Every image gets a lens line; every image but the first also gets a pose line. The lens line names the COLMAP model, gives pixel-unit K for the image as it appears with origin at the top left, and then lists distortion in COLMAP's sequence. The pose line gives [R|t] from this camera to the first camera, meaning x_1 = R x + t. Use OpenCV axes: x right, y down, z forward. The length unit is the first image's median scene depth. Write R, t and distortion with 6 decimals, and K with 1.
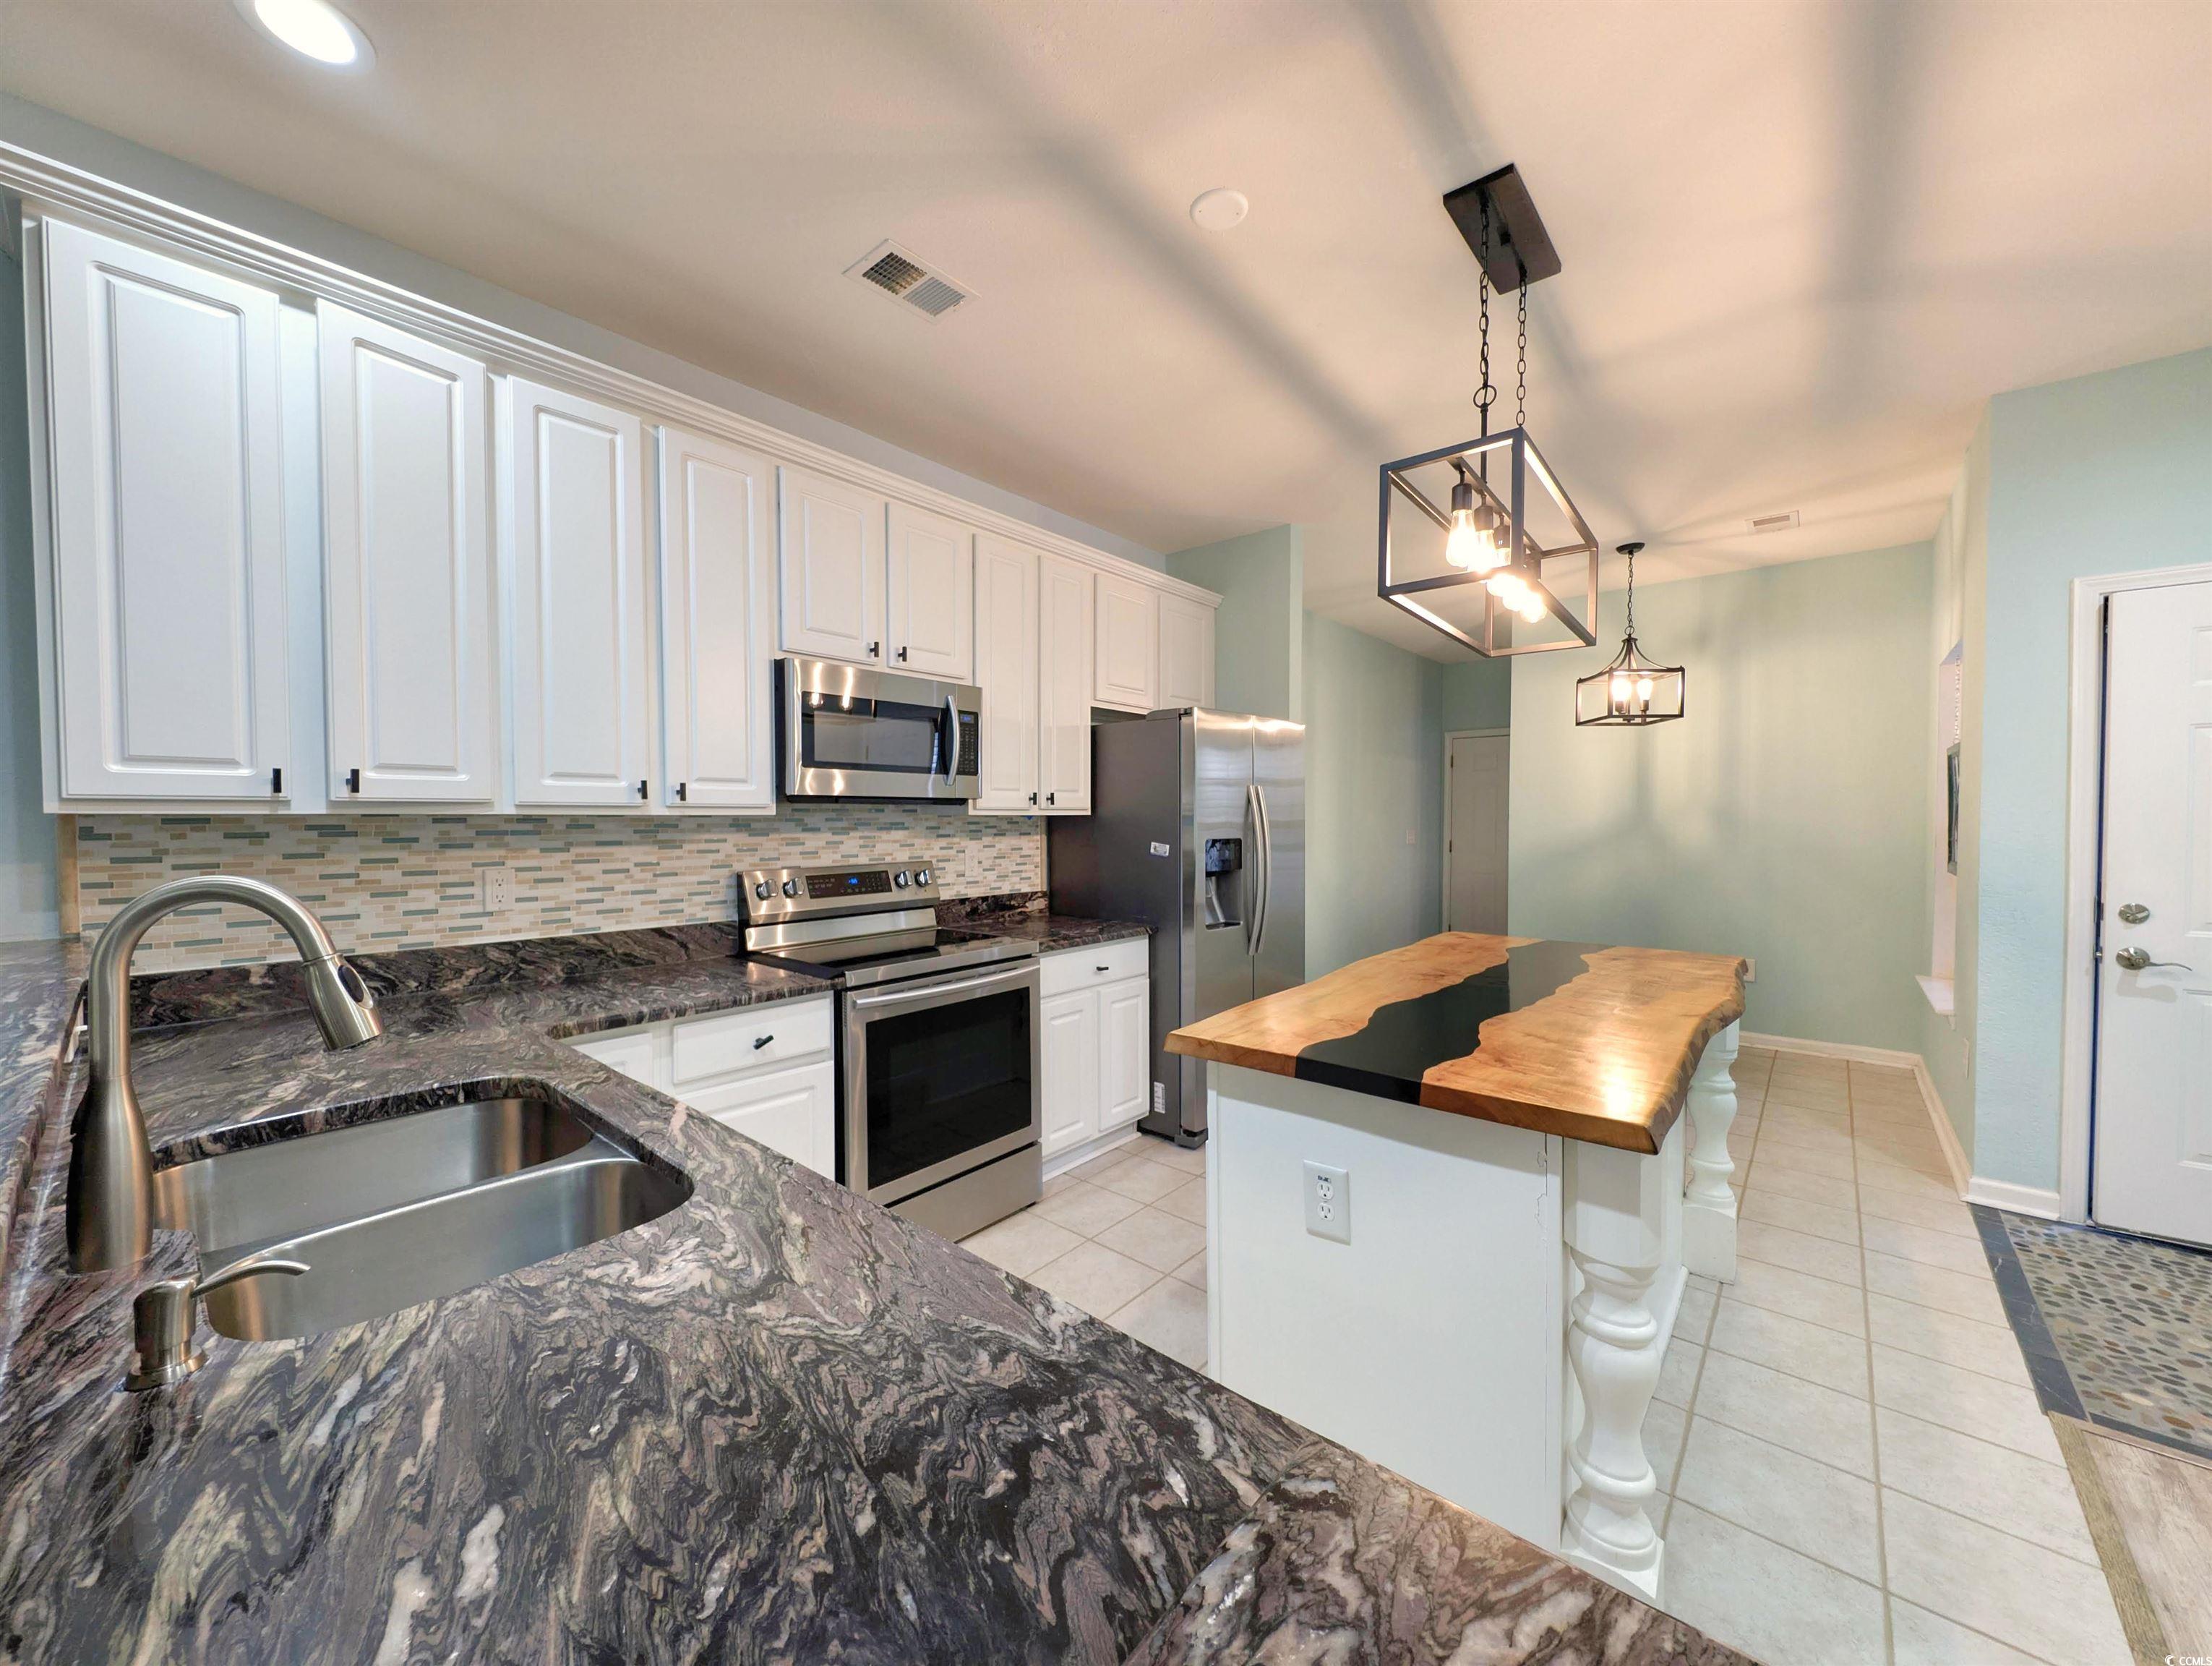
lens RADIAL K [[831.7, 0, 1100.5], [0, 831.7, 835.1], [0, 0, 1]] dist [0.014970, -0.004982]
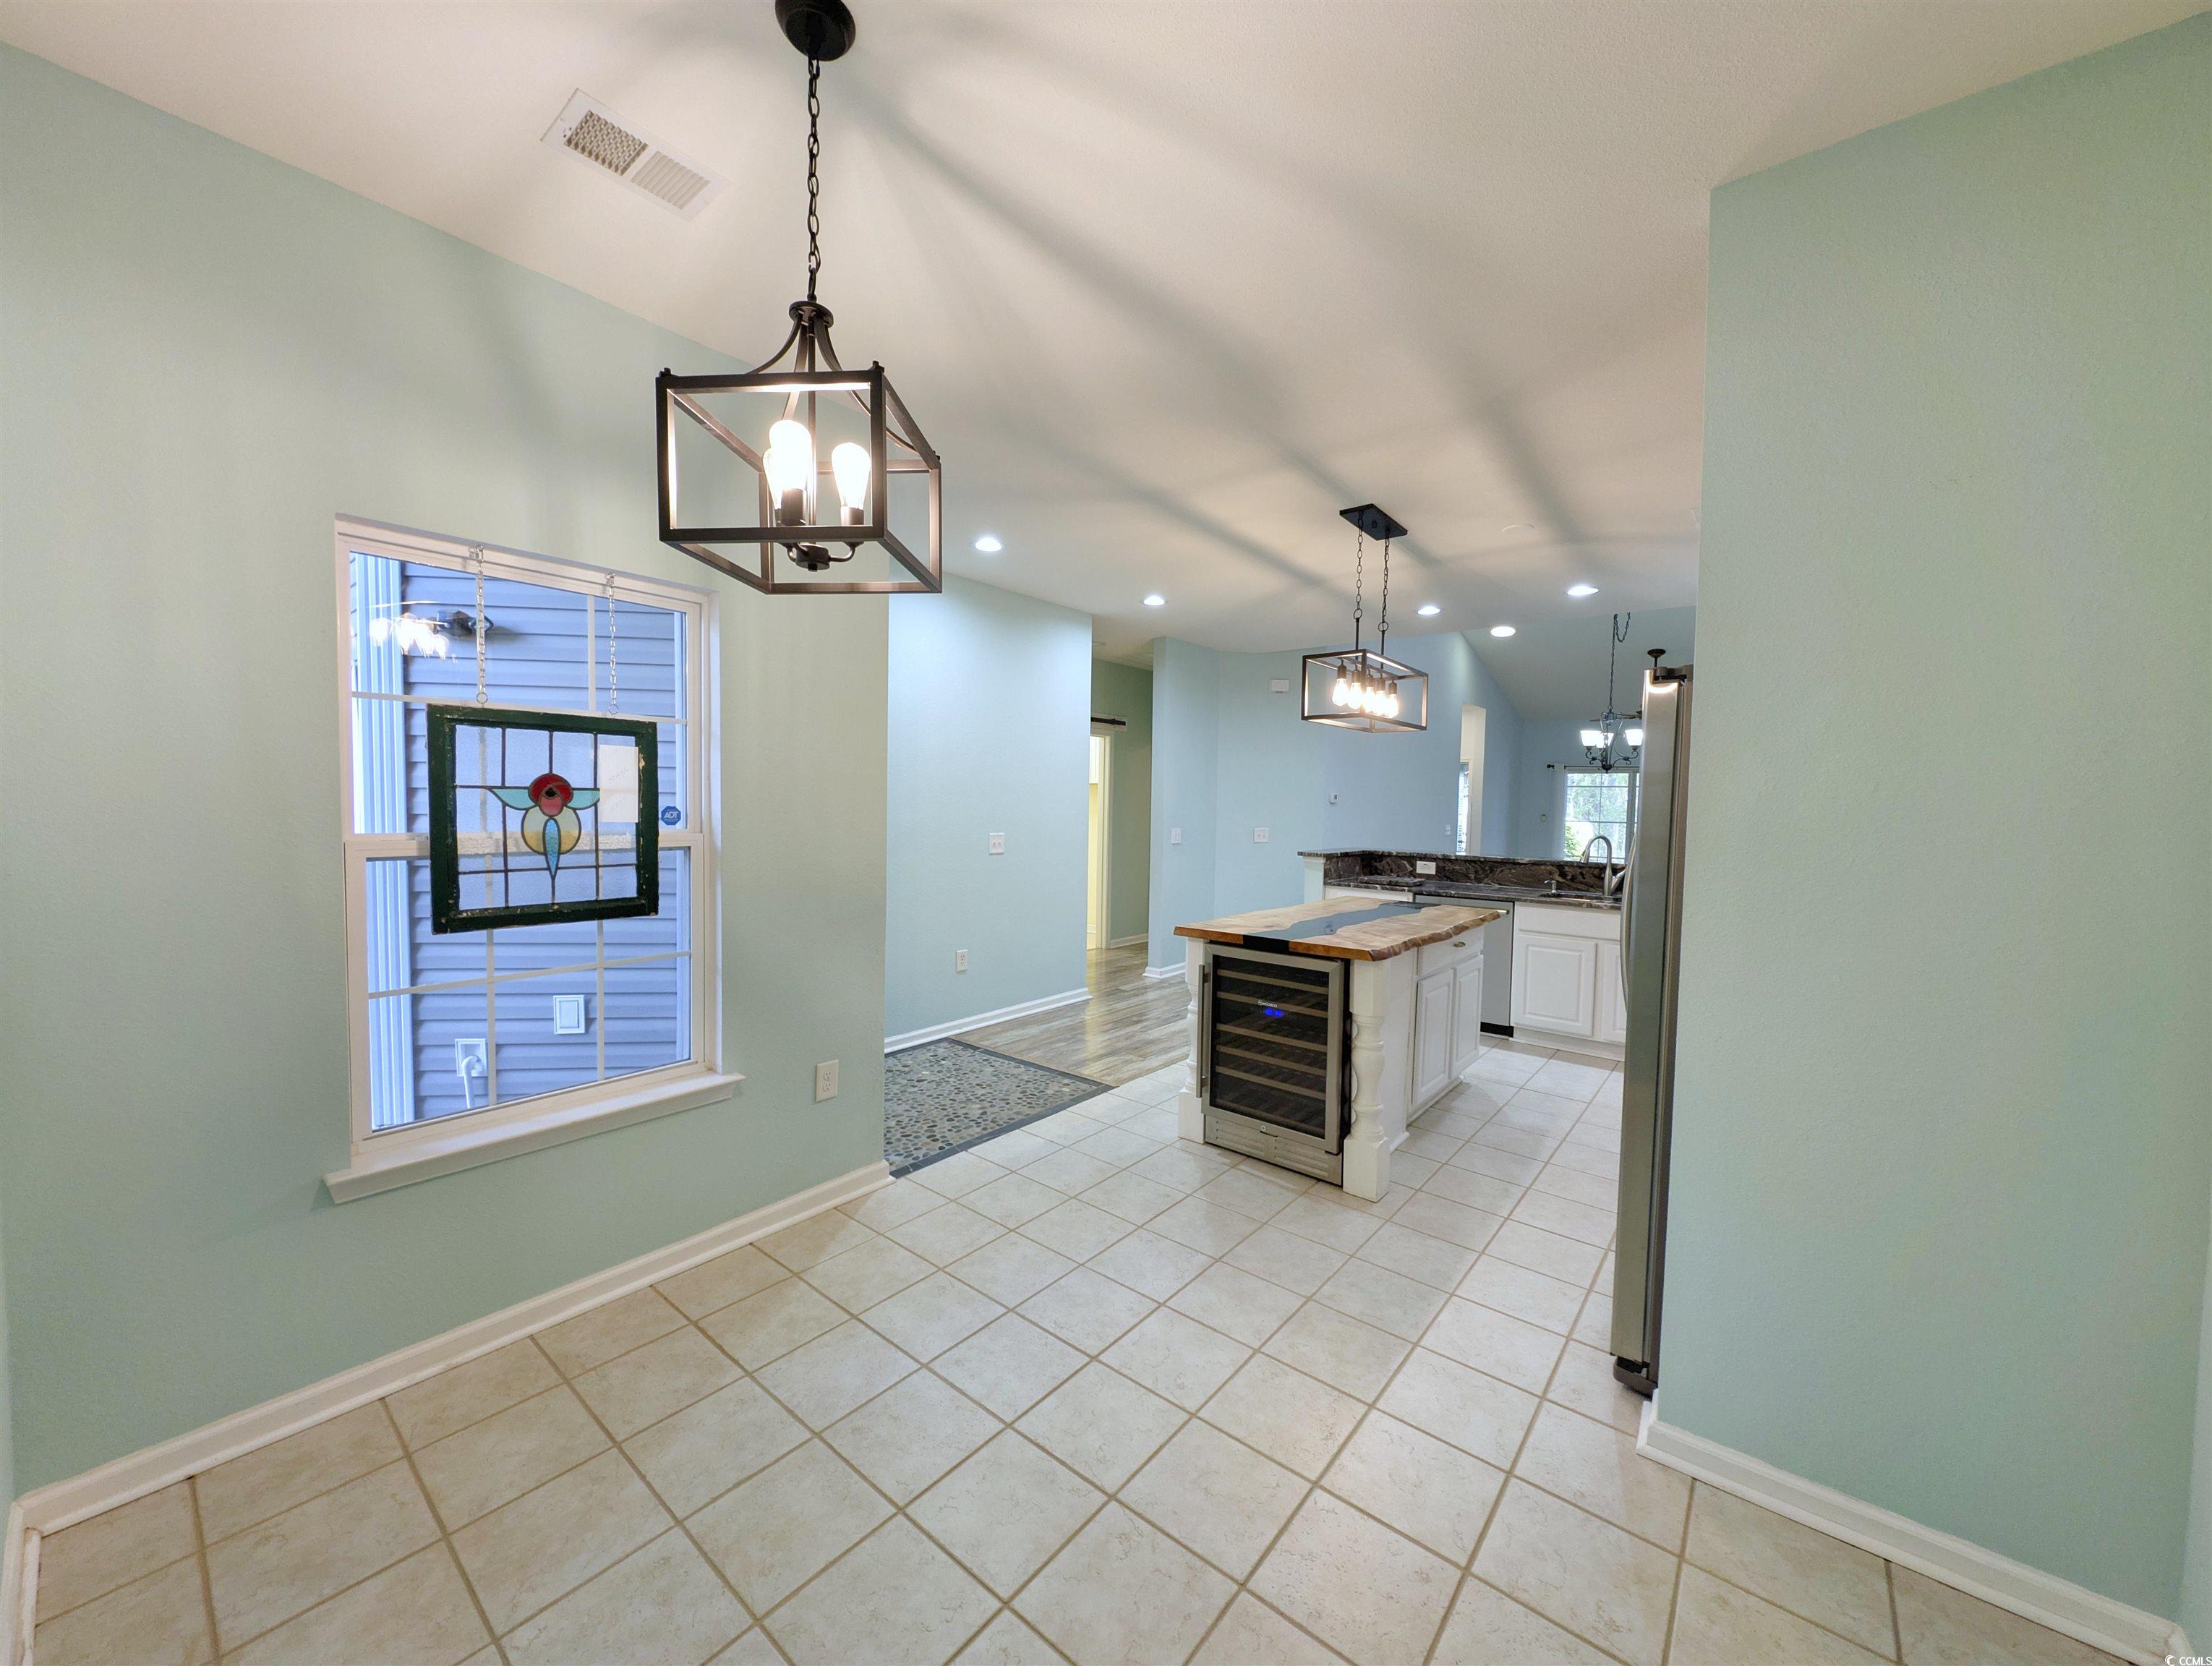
lens RADIAL K [[836.5, 0, 1085.4], [0, 836.5, 836.3], [0, 0, 1]] dist [0.003105, -0.000346]
pose [[-0.999847, -0.013842, -0.010654, 0.865184], [-0.014495, 0.997856, 0.063827, -0.085151], [0.009748, 0.063972, -0.997904, 2.213713]]
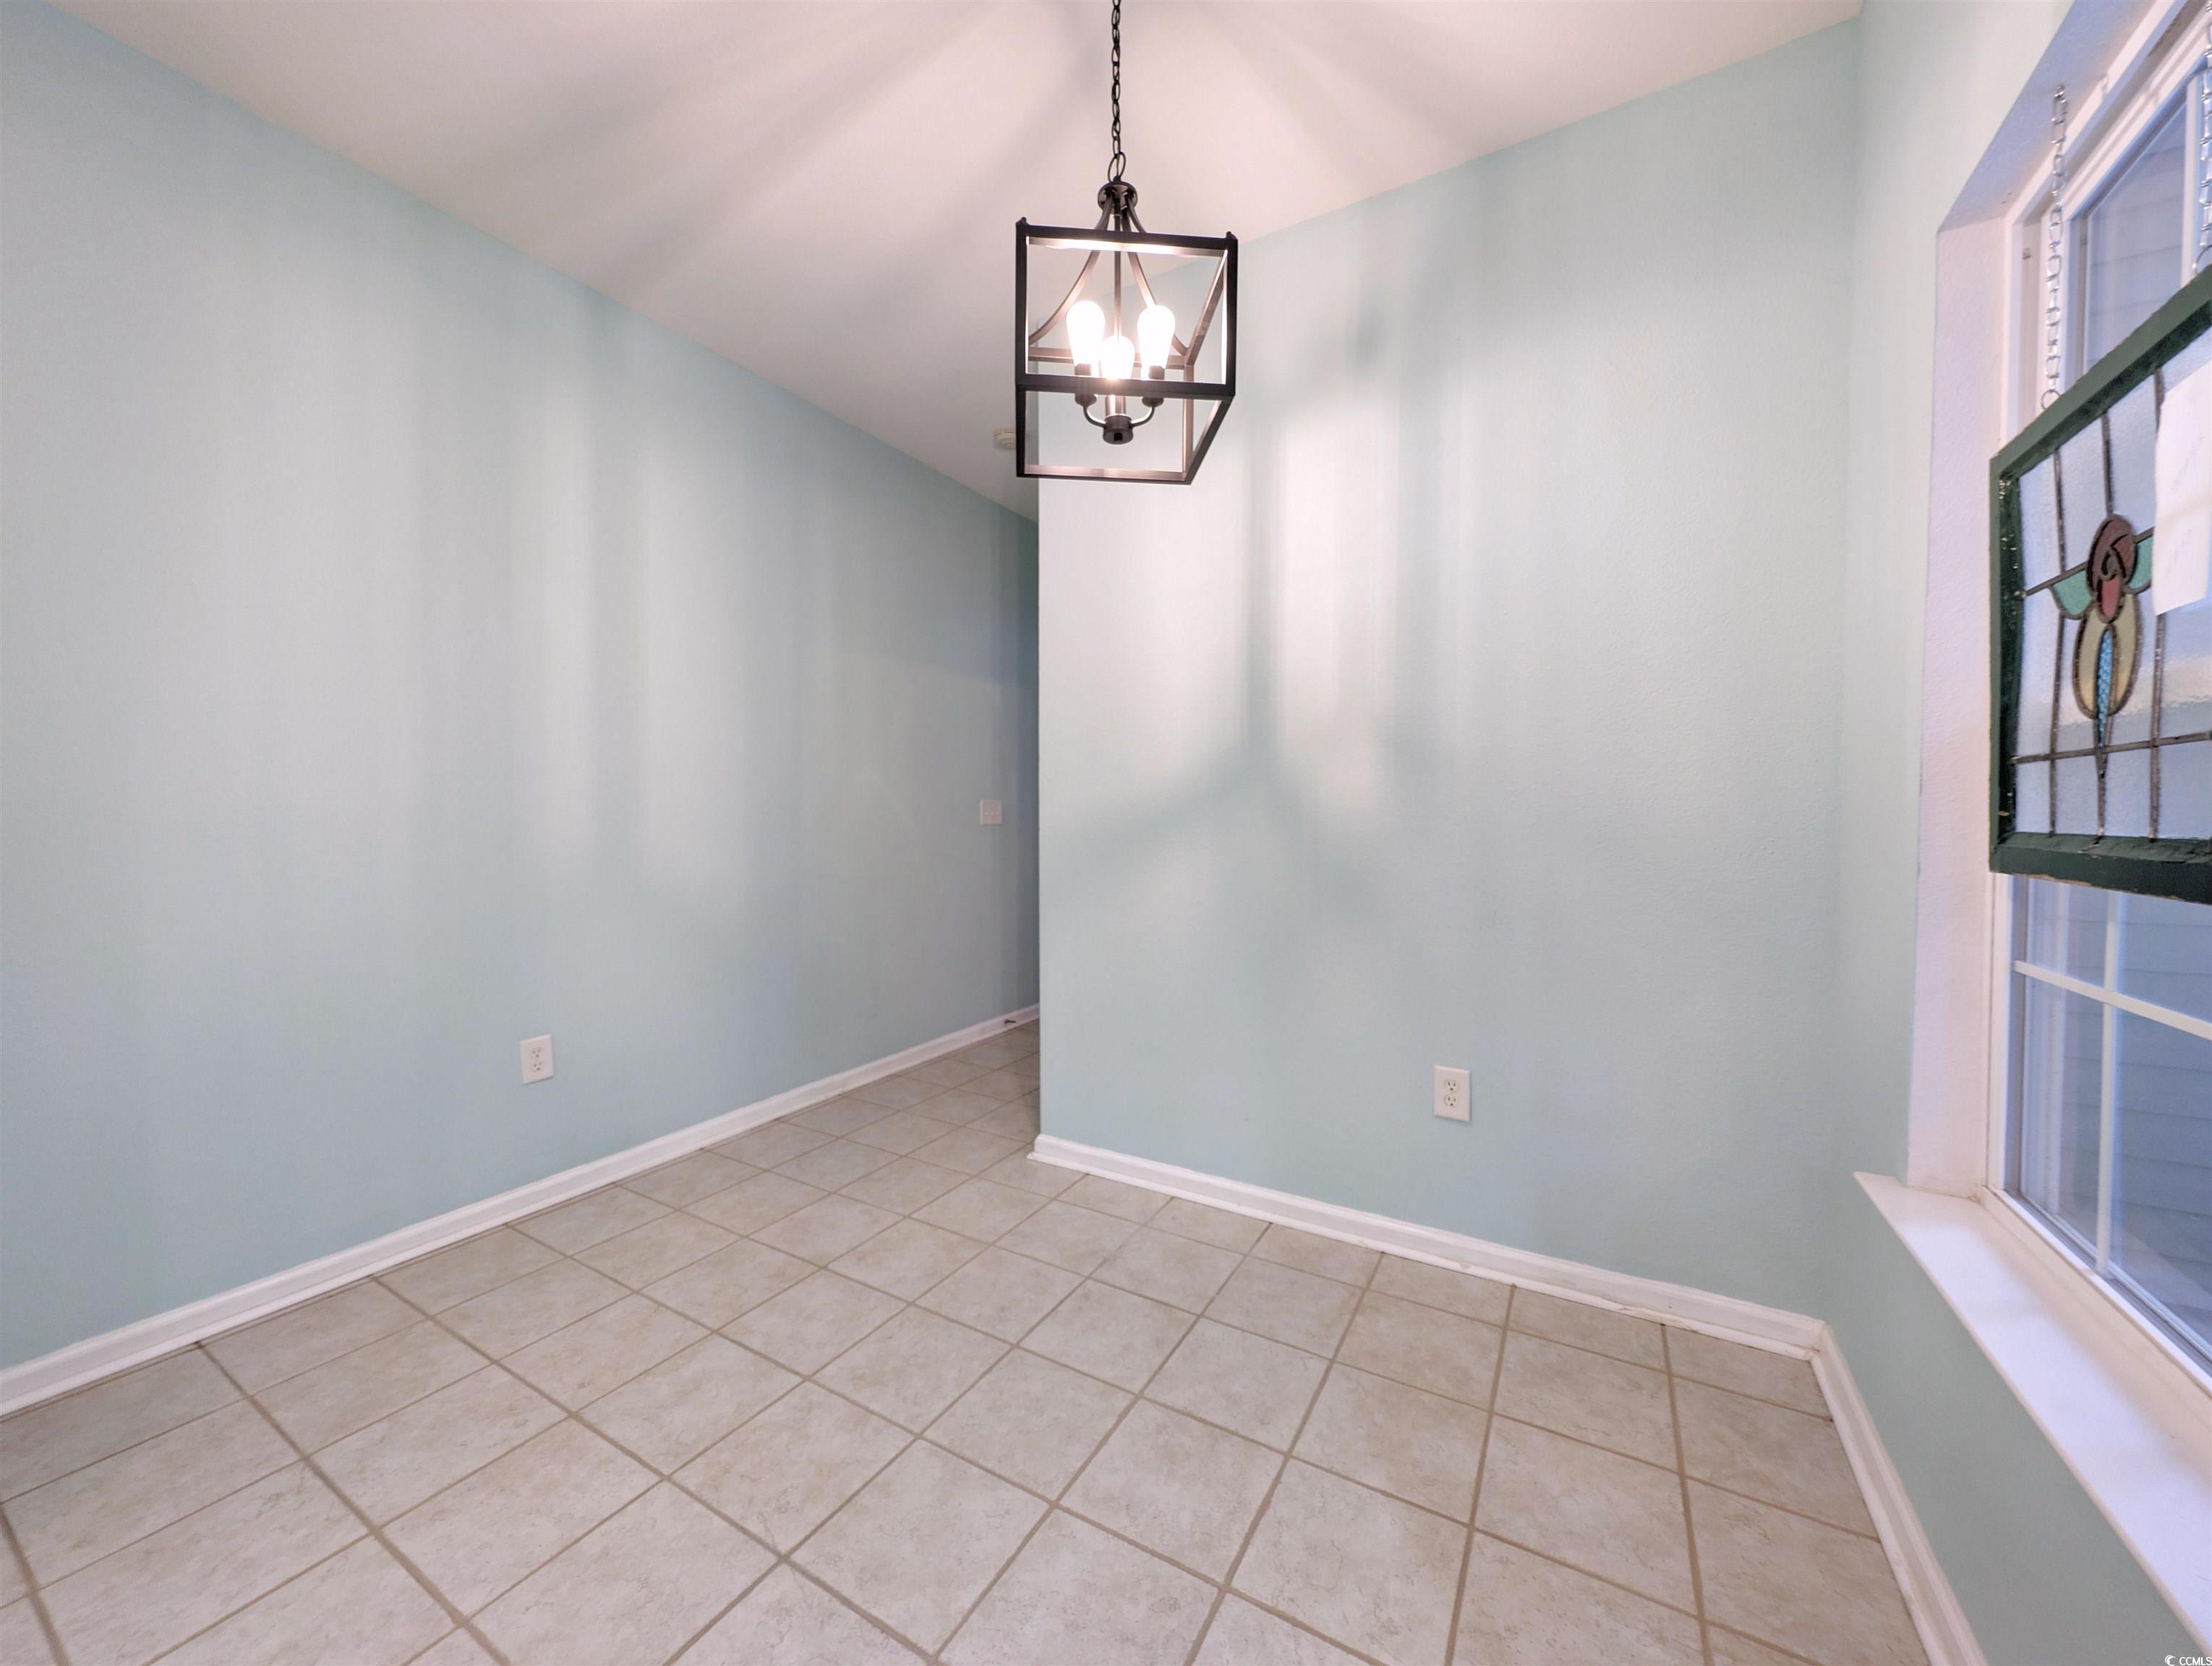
lens RADIAL K [[831.6, 0, 1100.5], [0, 831.6, 835.1], [0, 0, 1]] dist [0.014970, -0.004982]
pose [[0.982722, -0.007521, 0.184937, 0.924266], [0.006443, 0.999959, 0.006426, 0.038777], [-0.184978, -0.005123, 0.982729, 1.099325]]
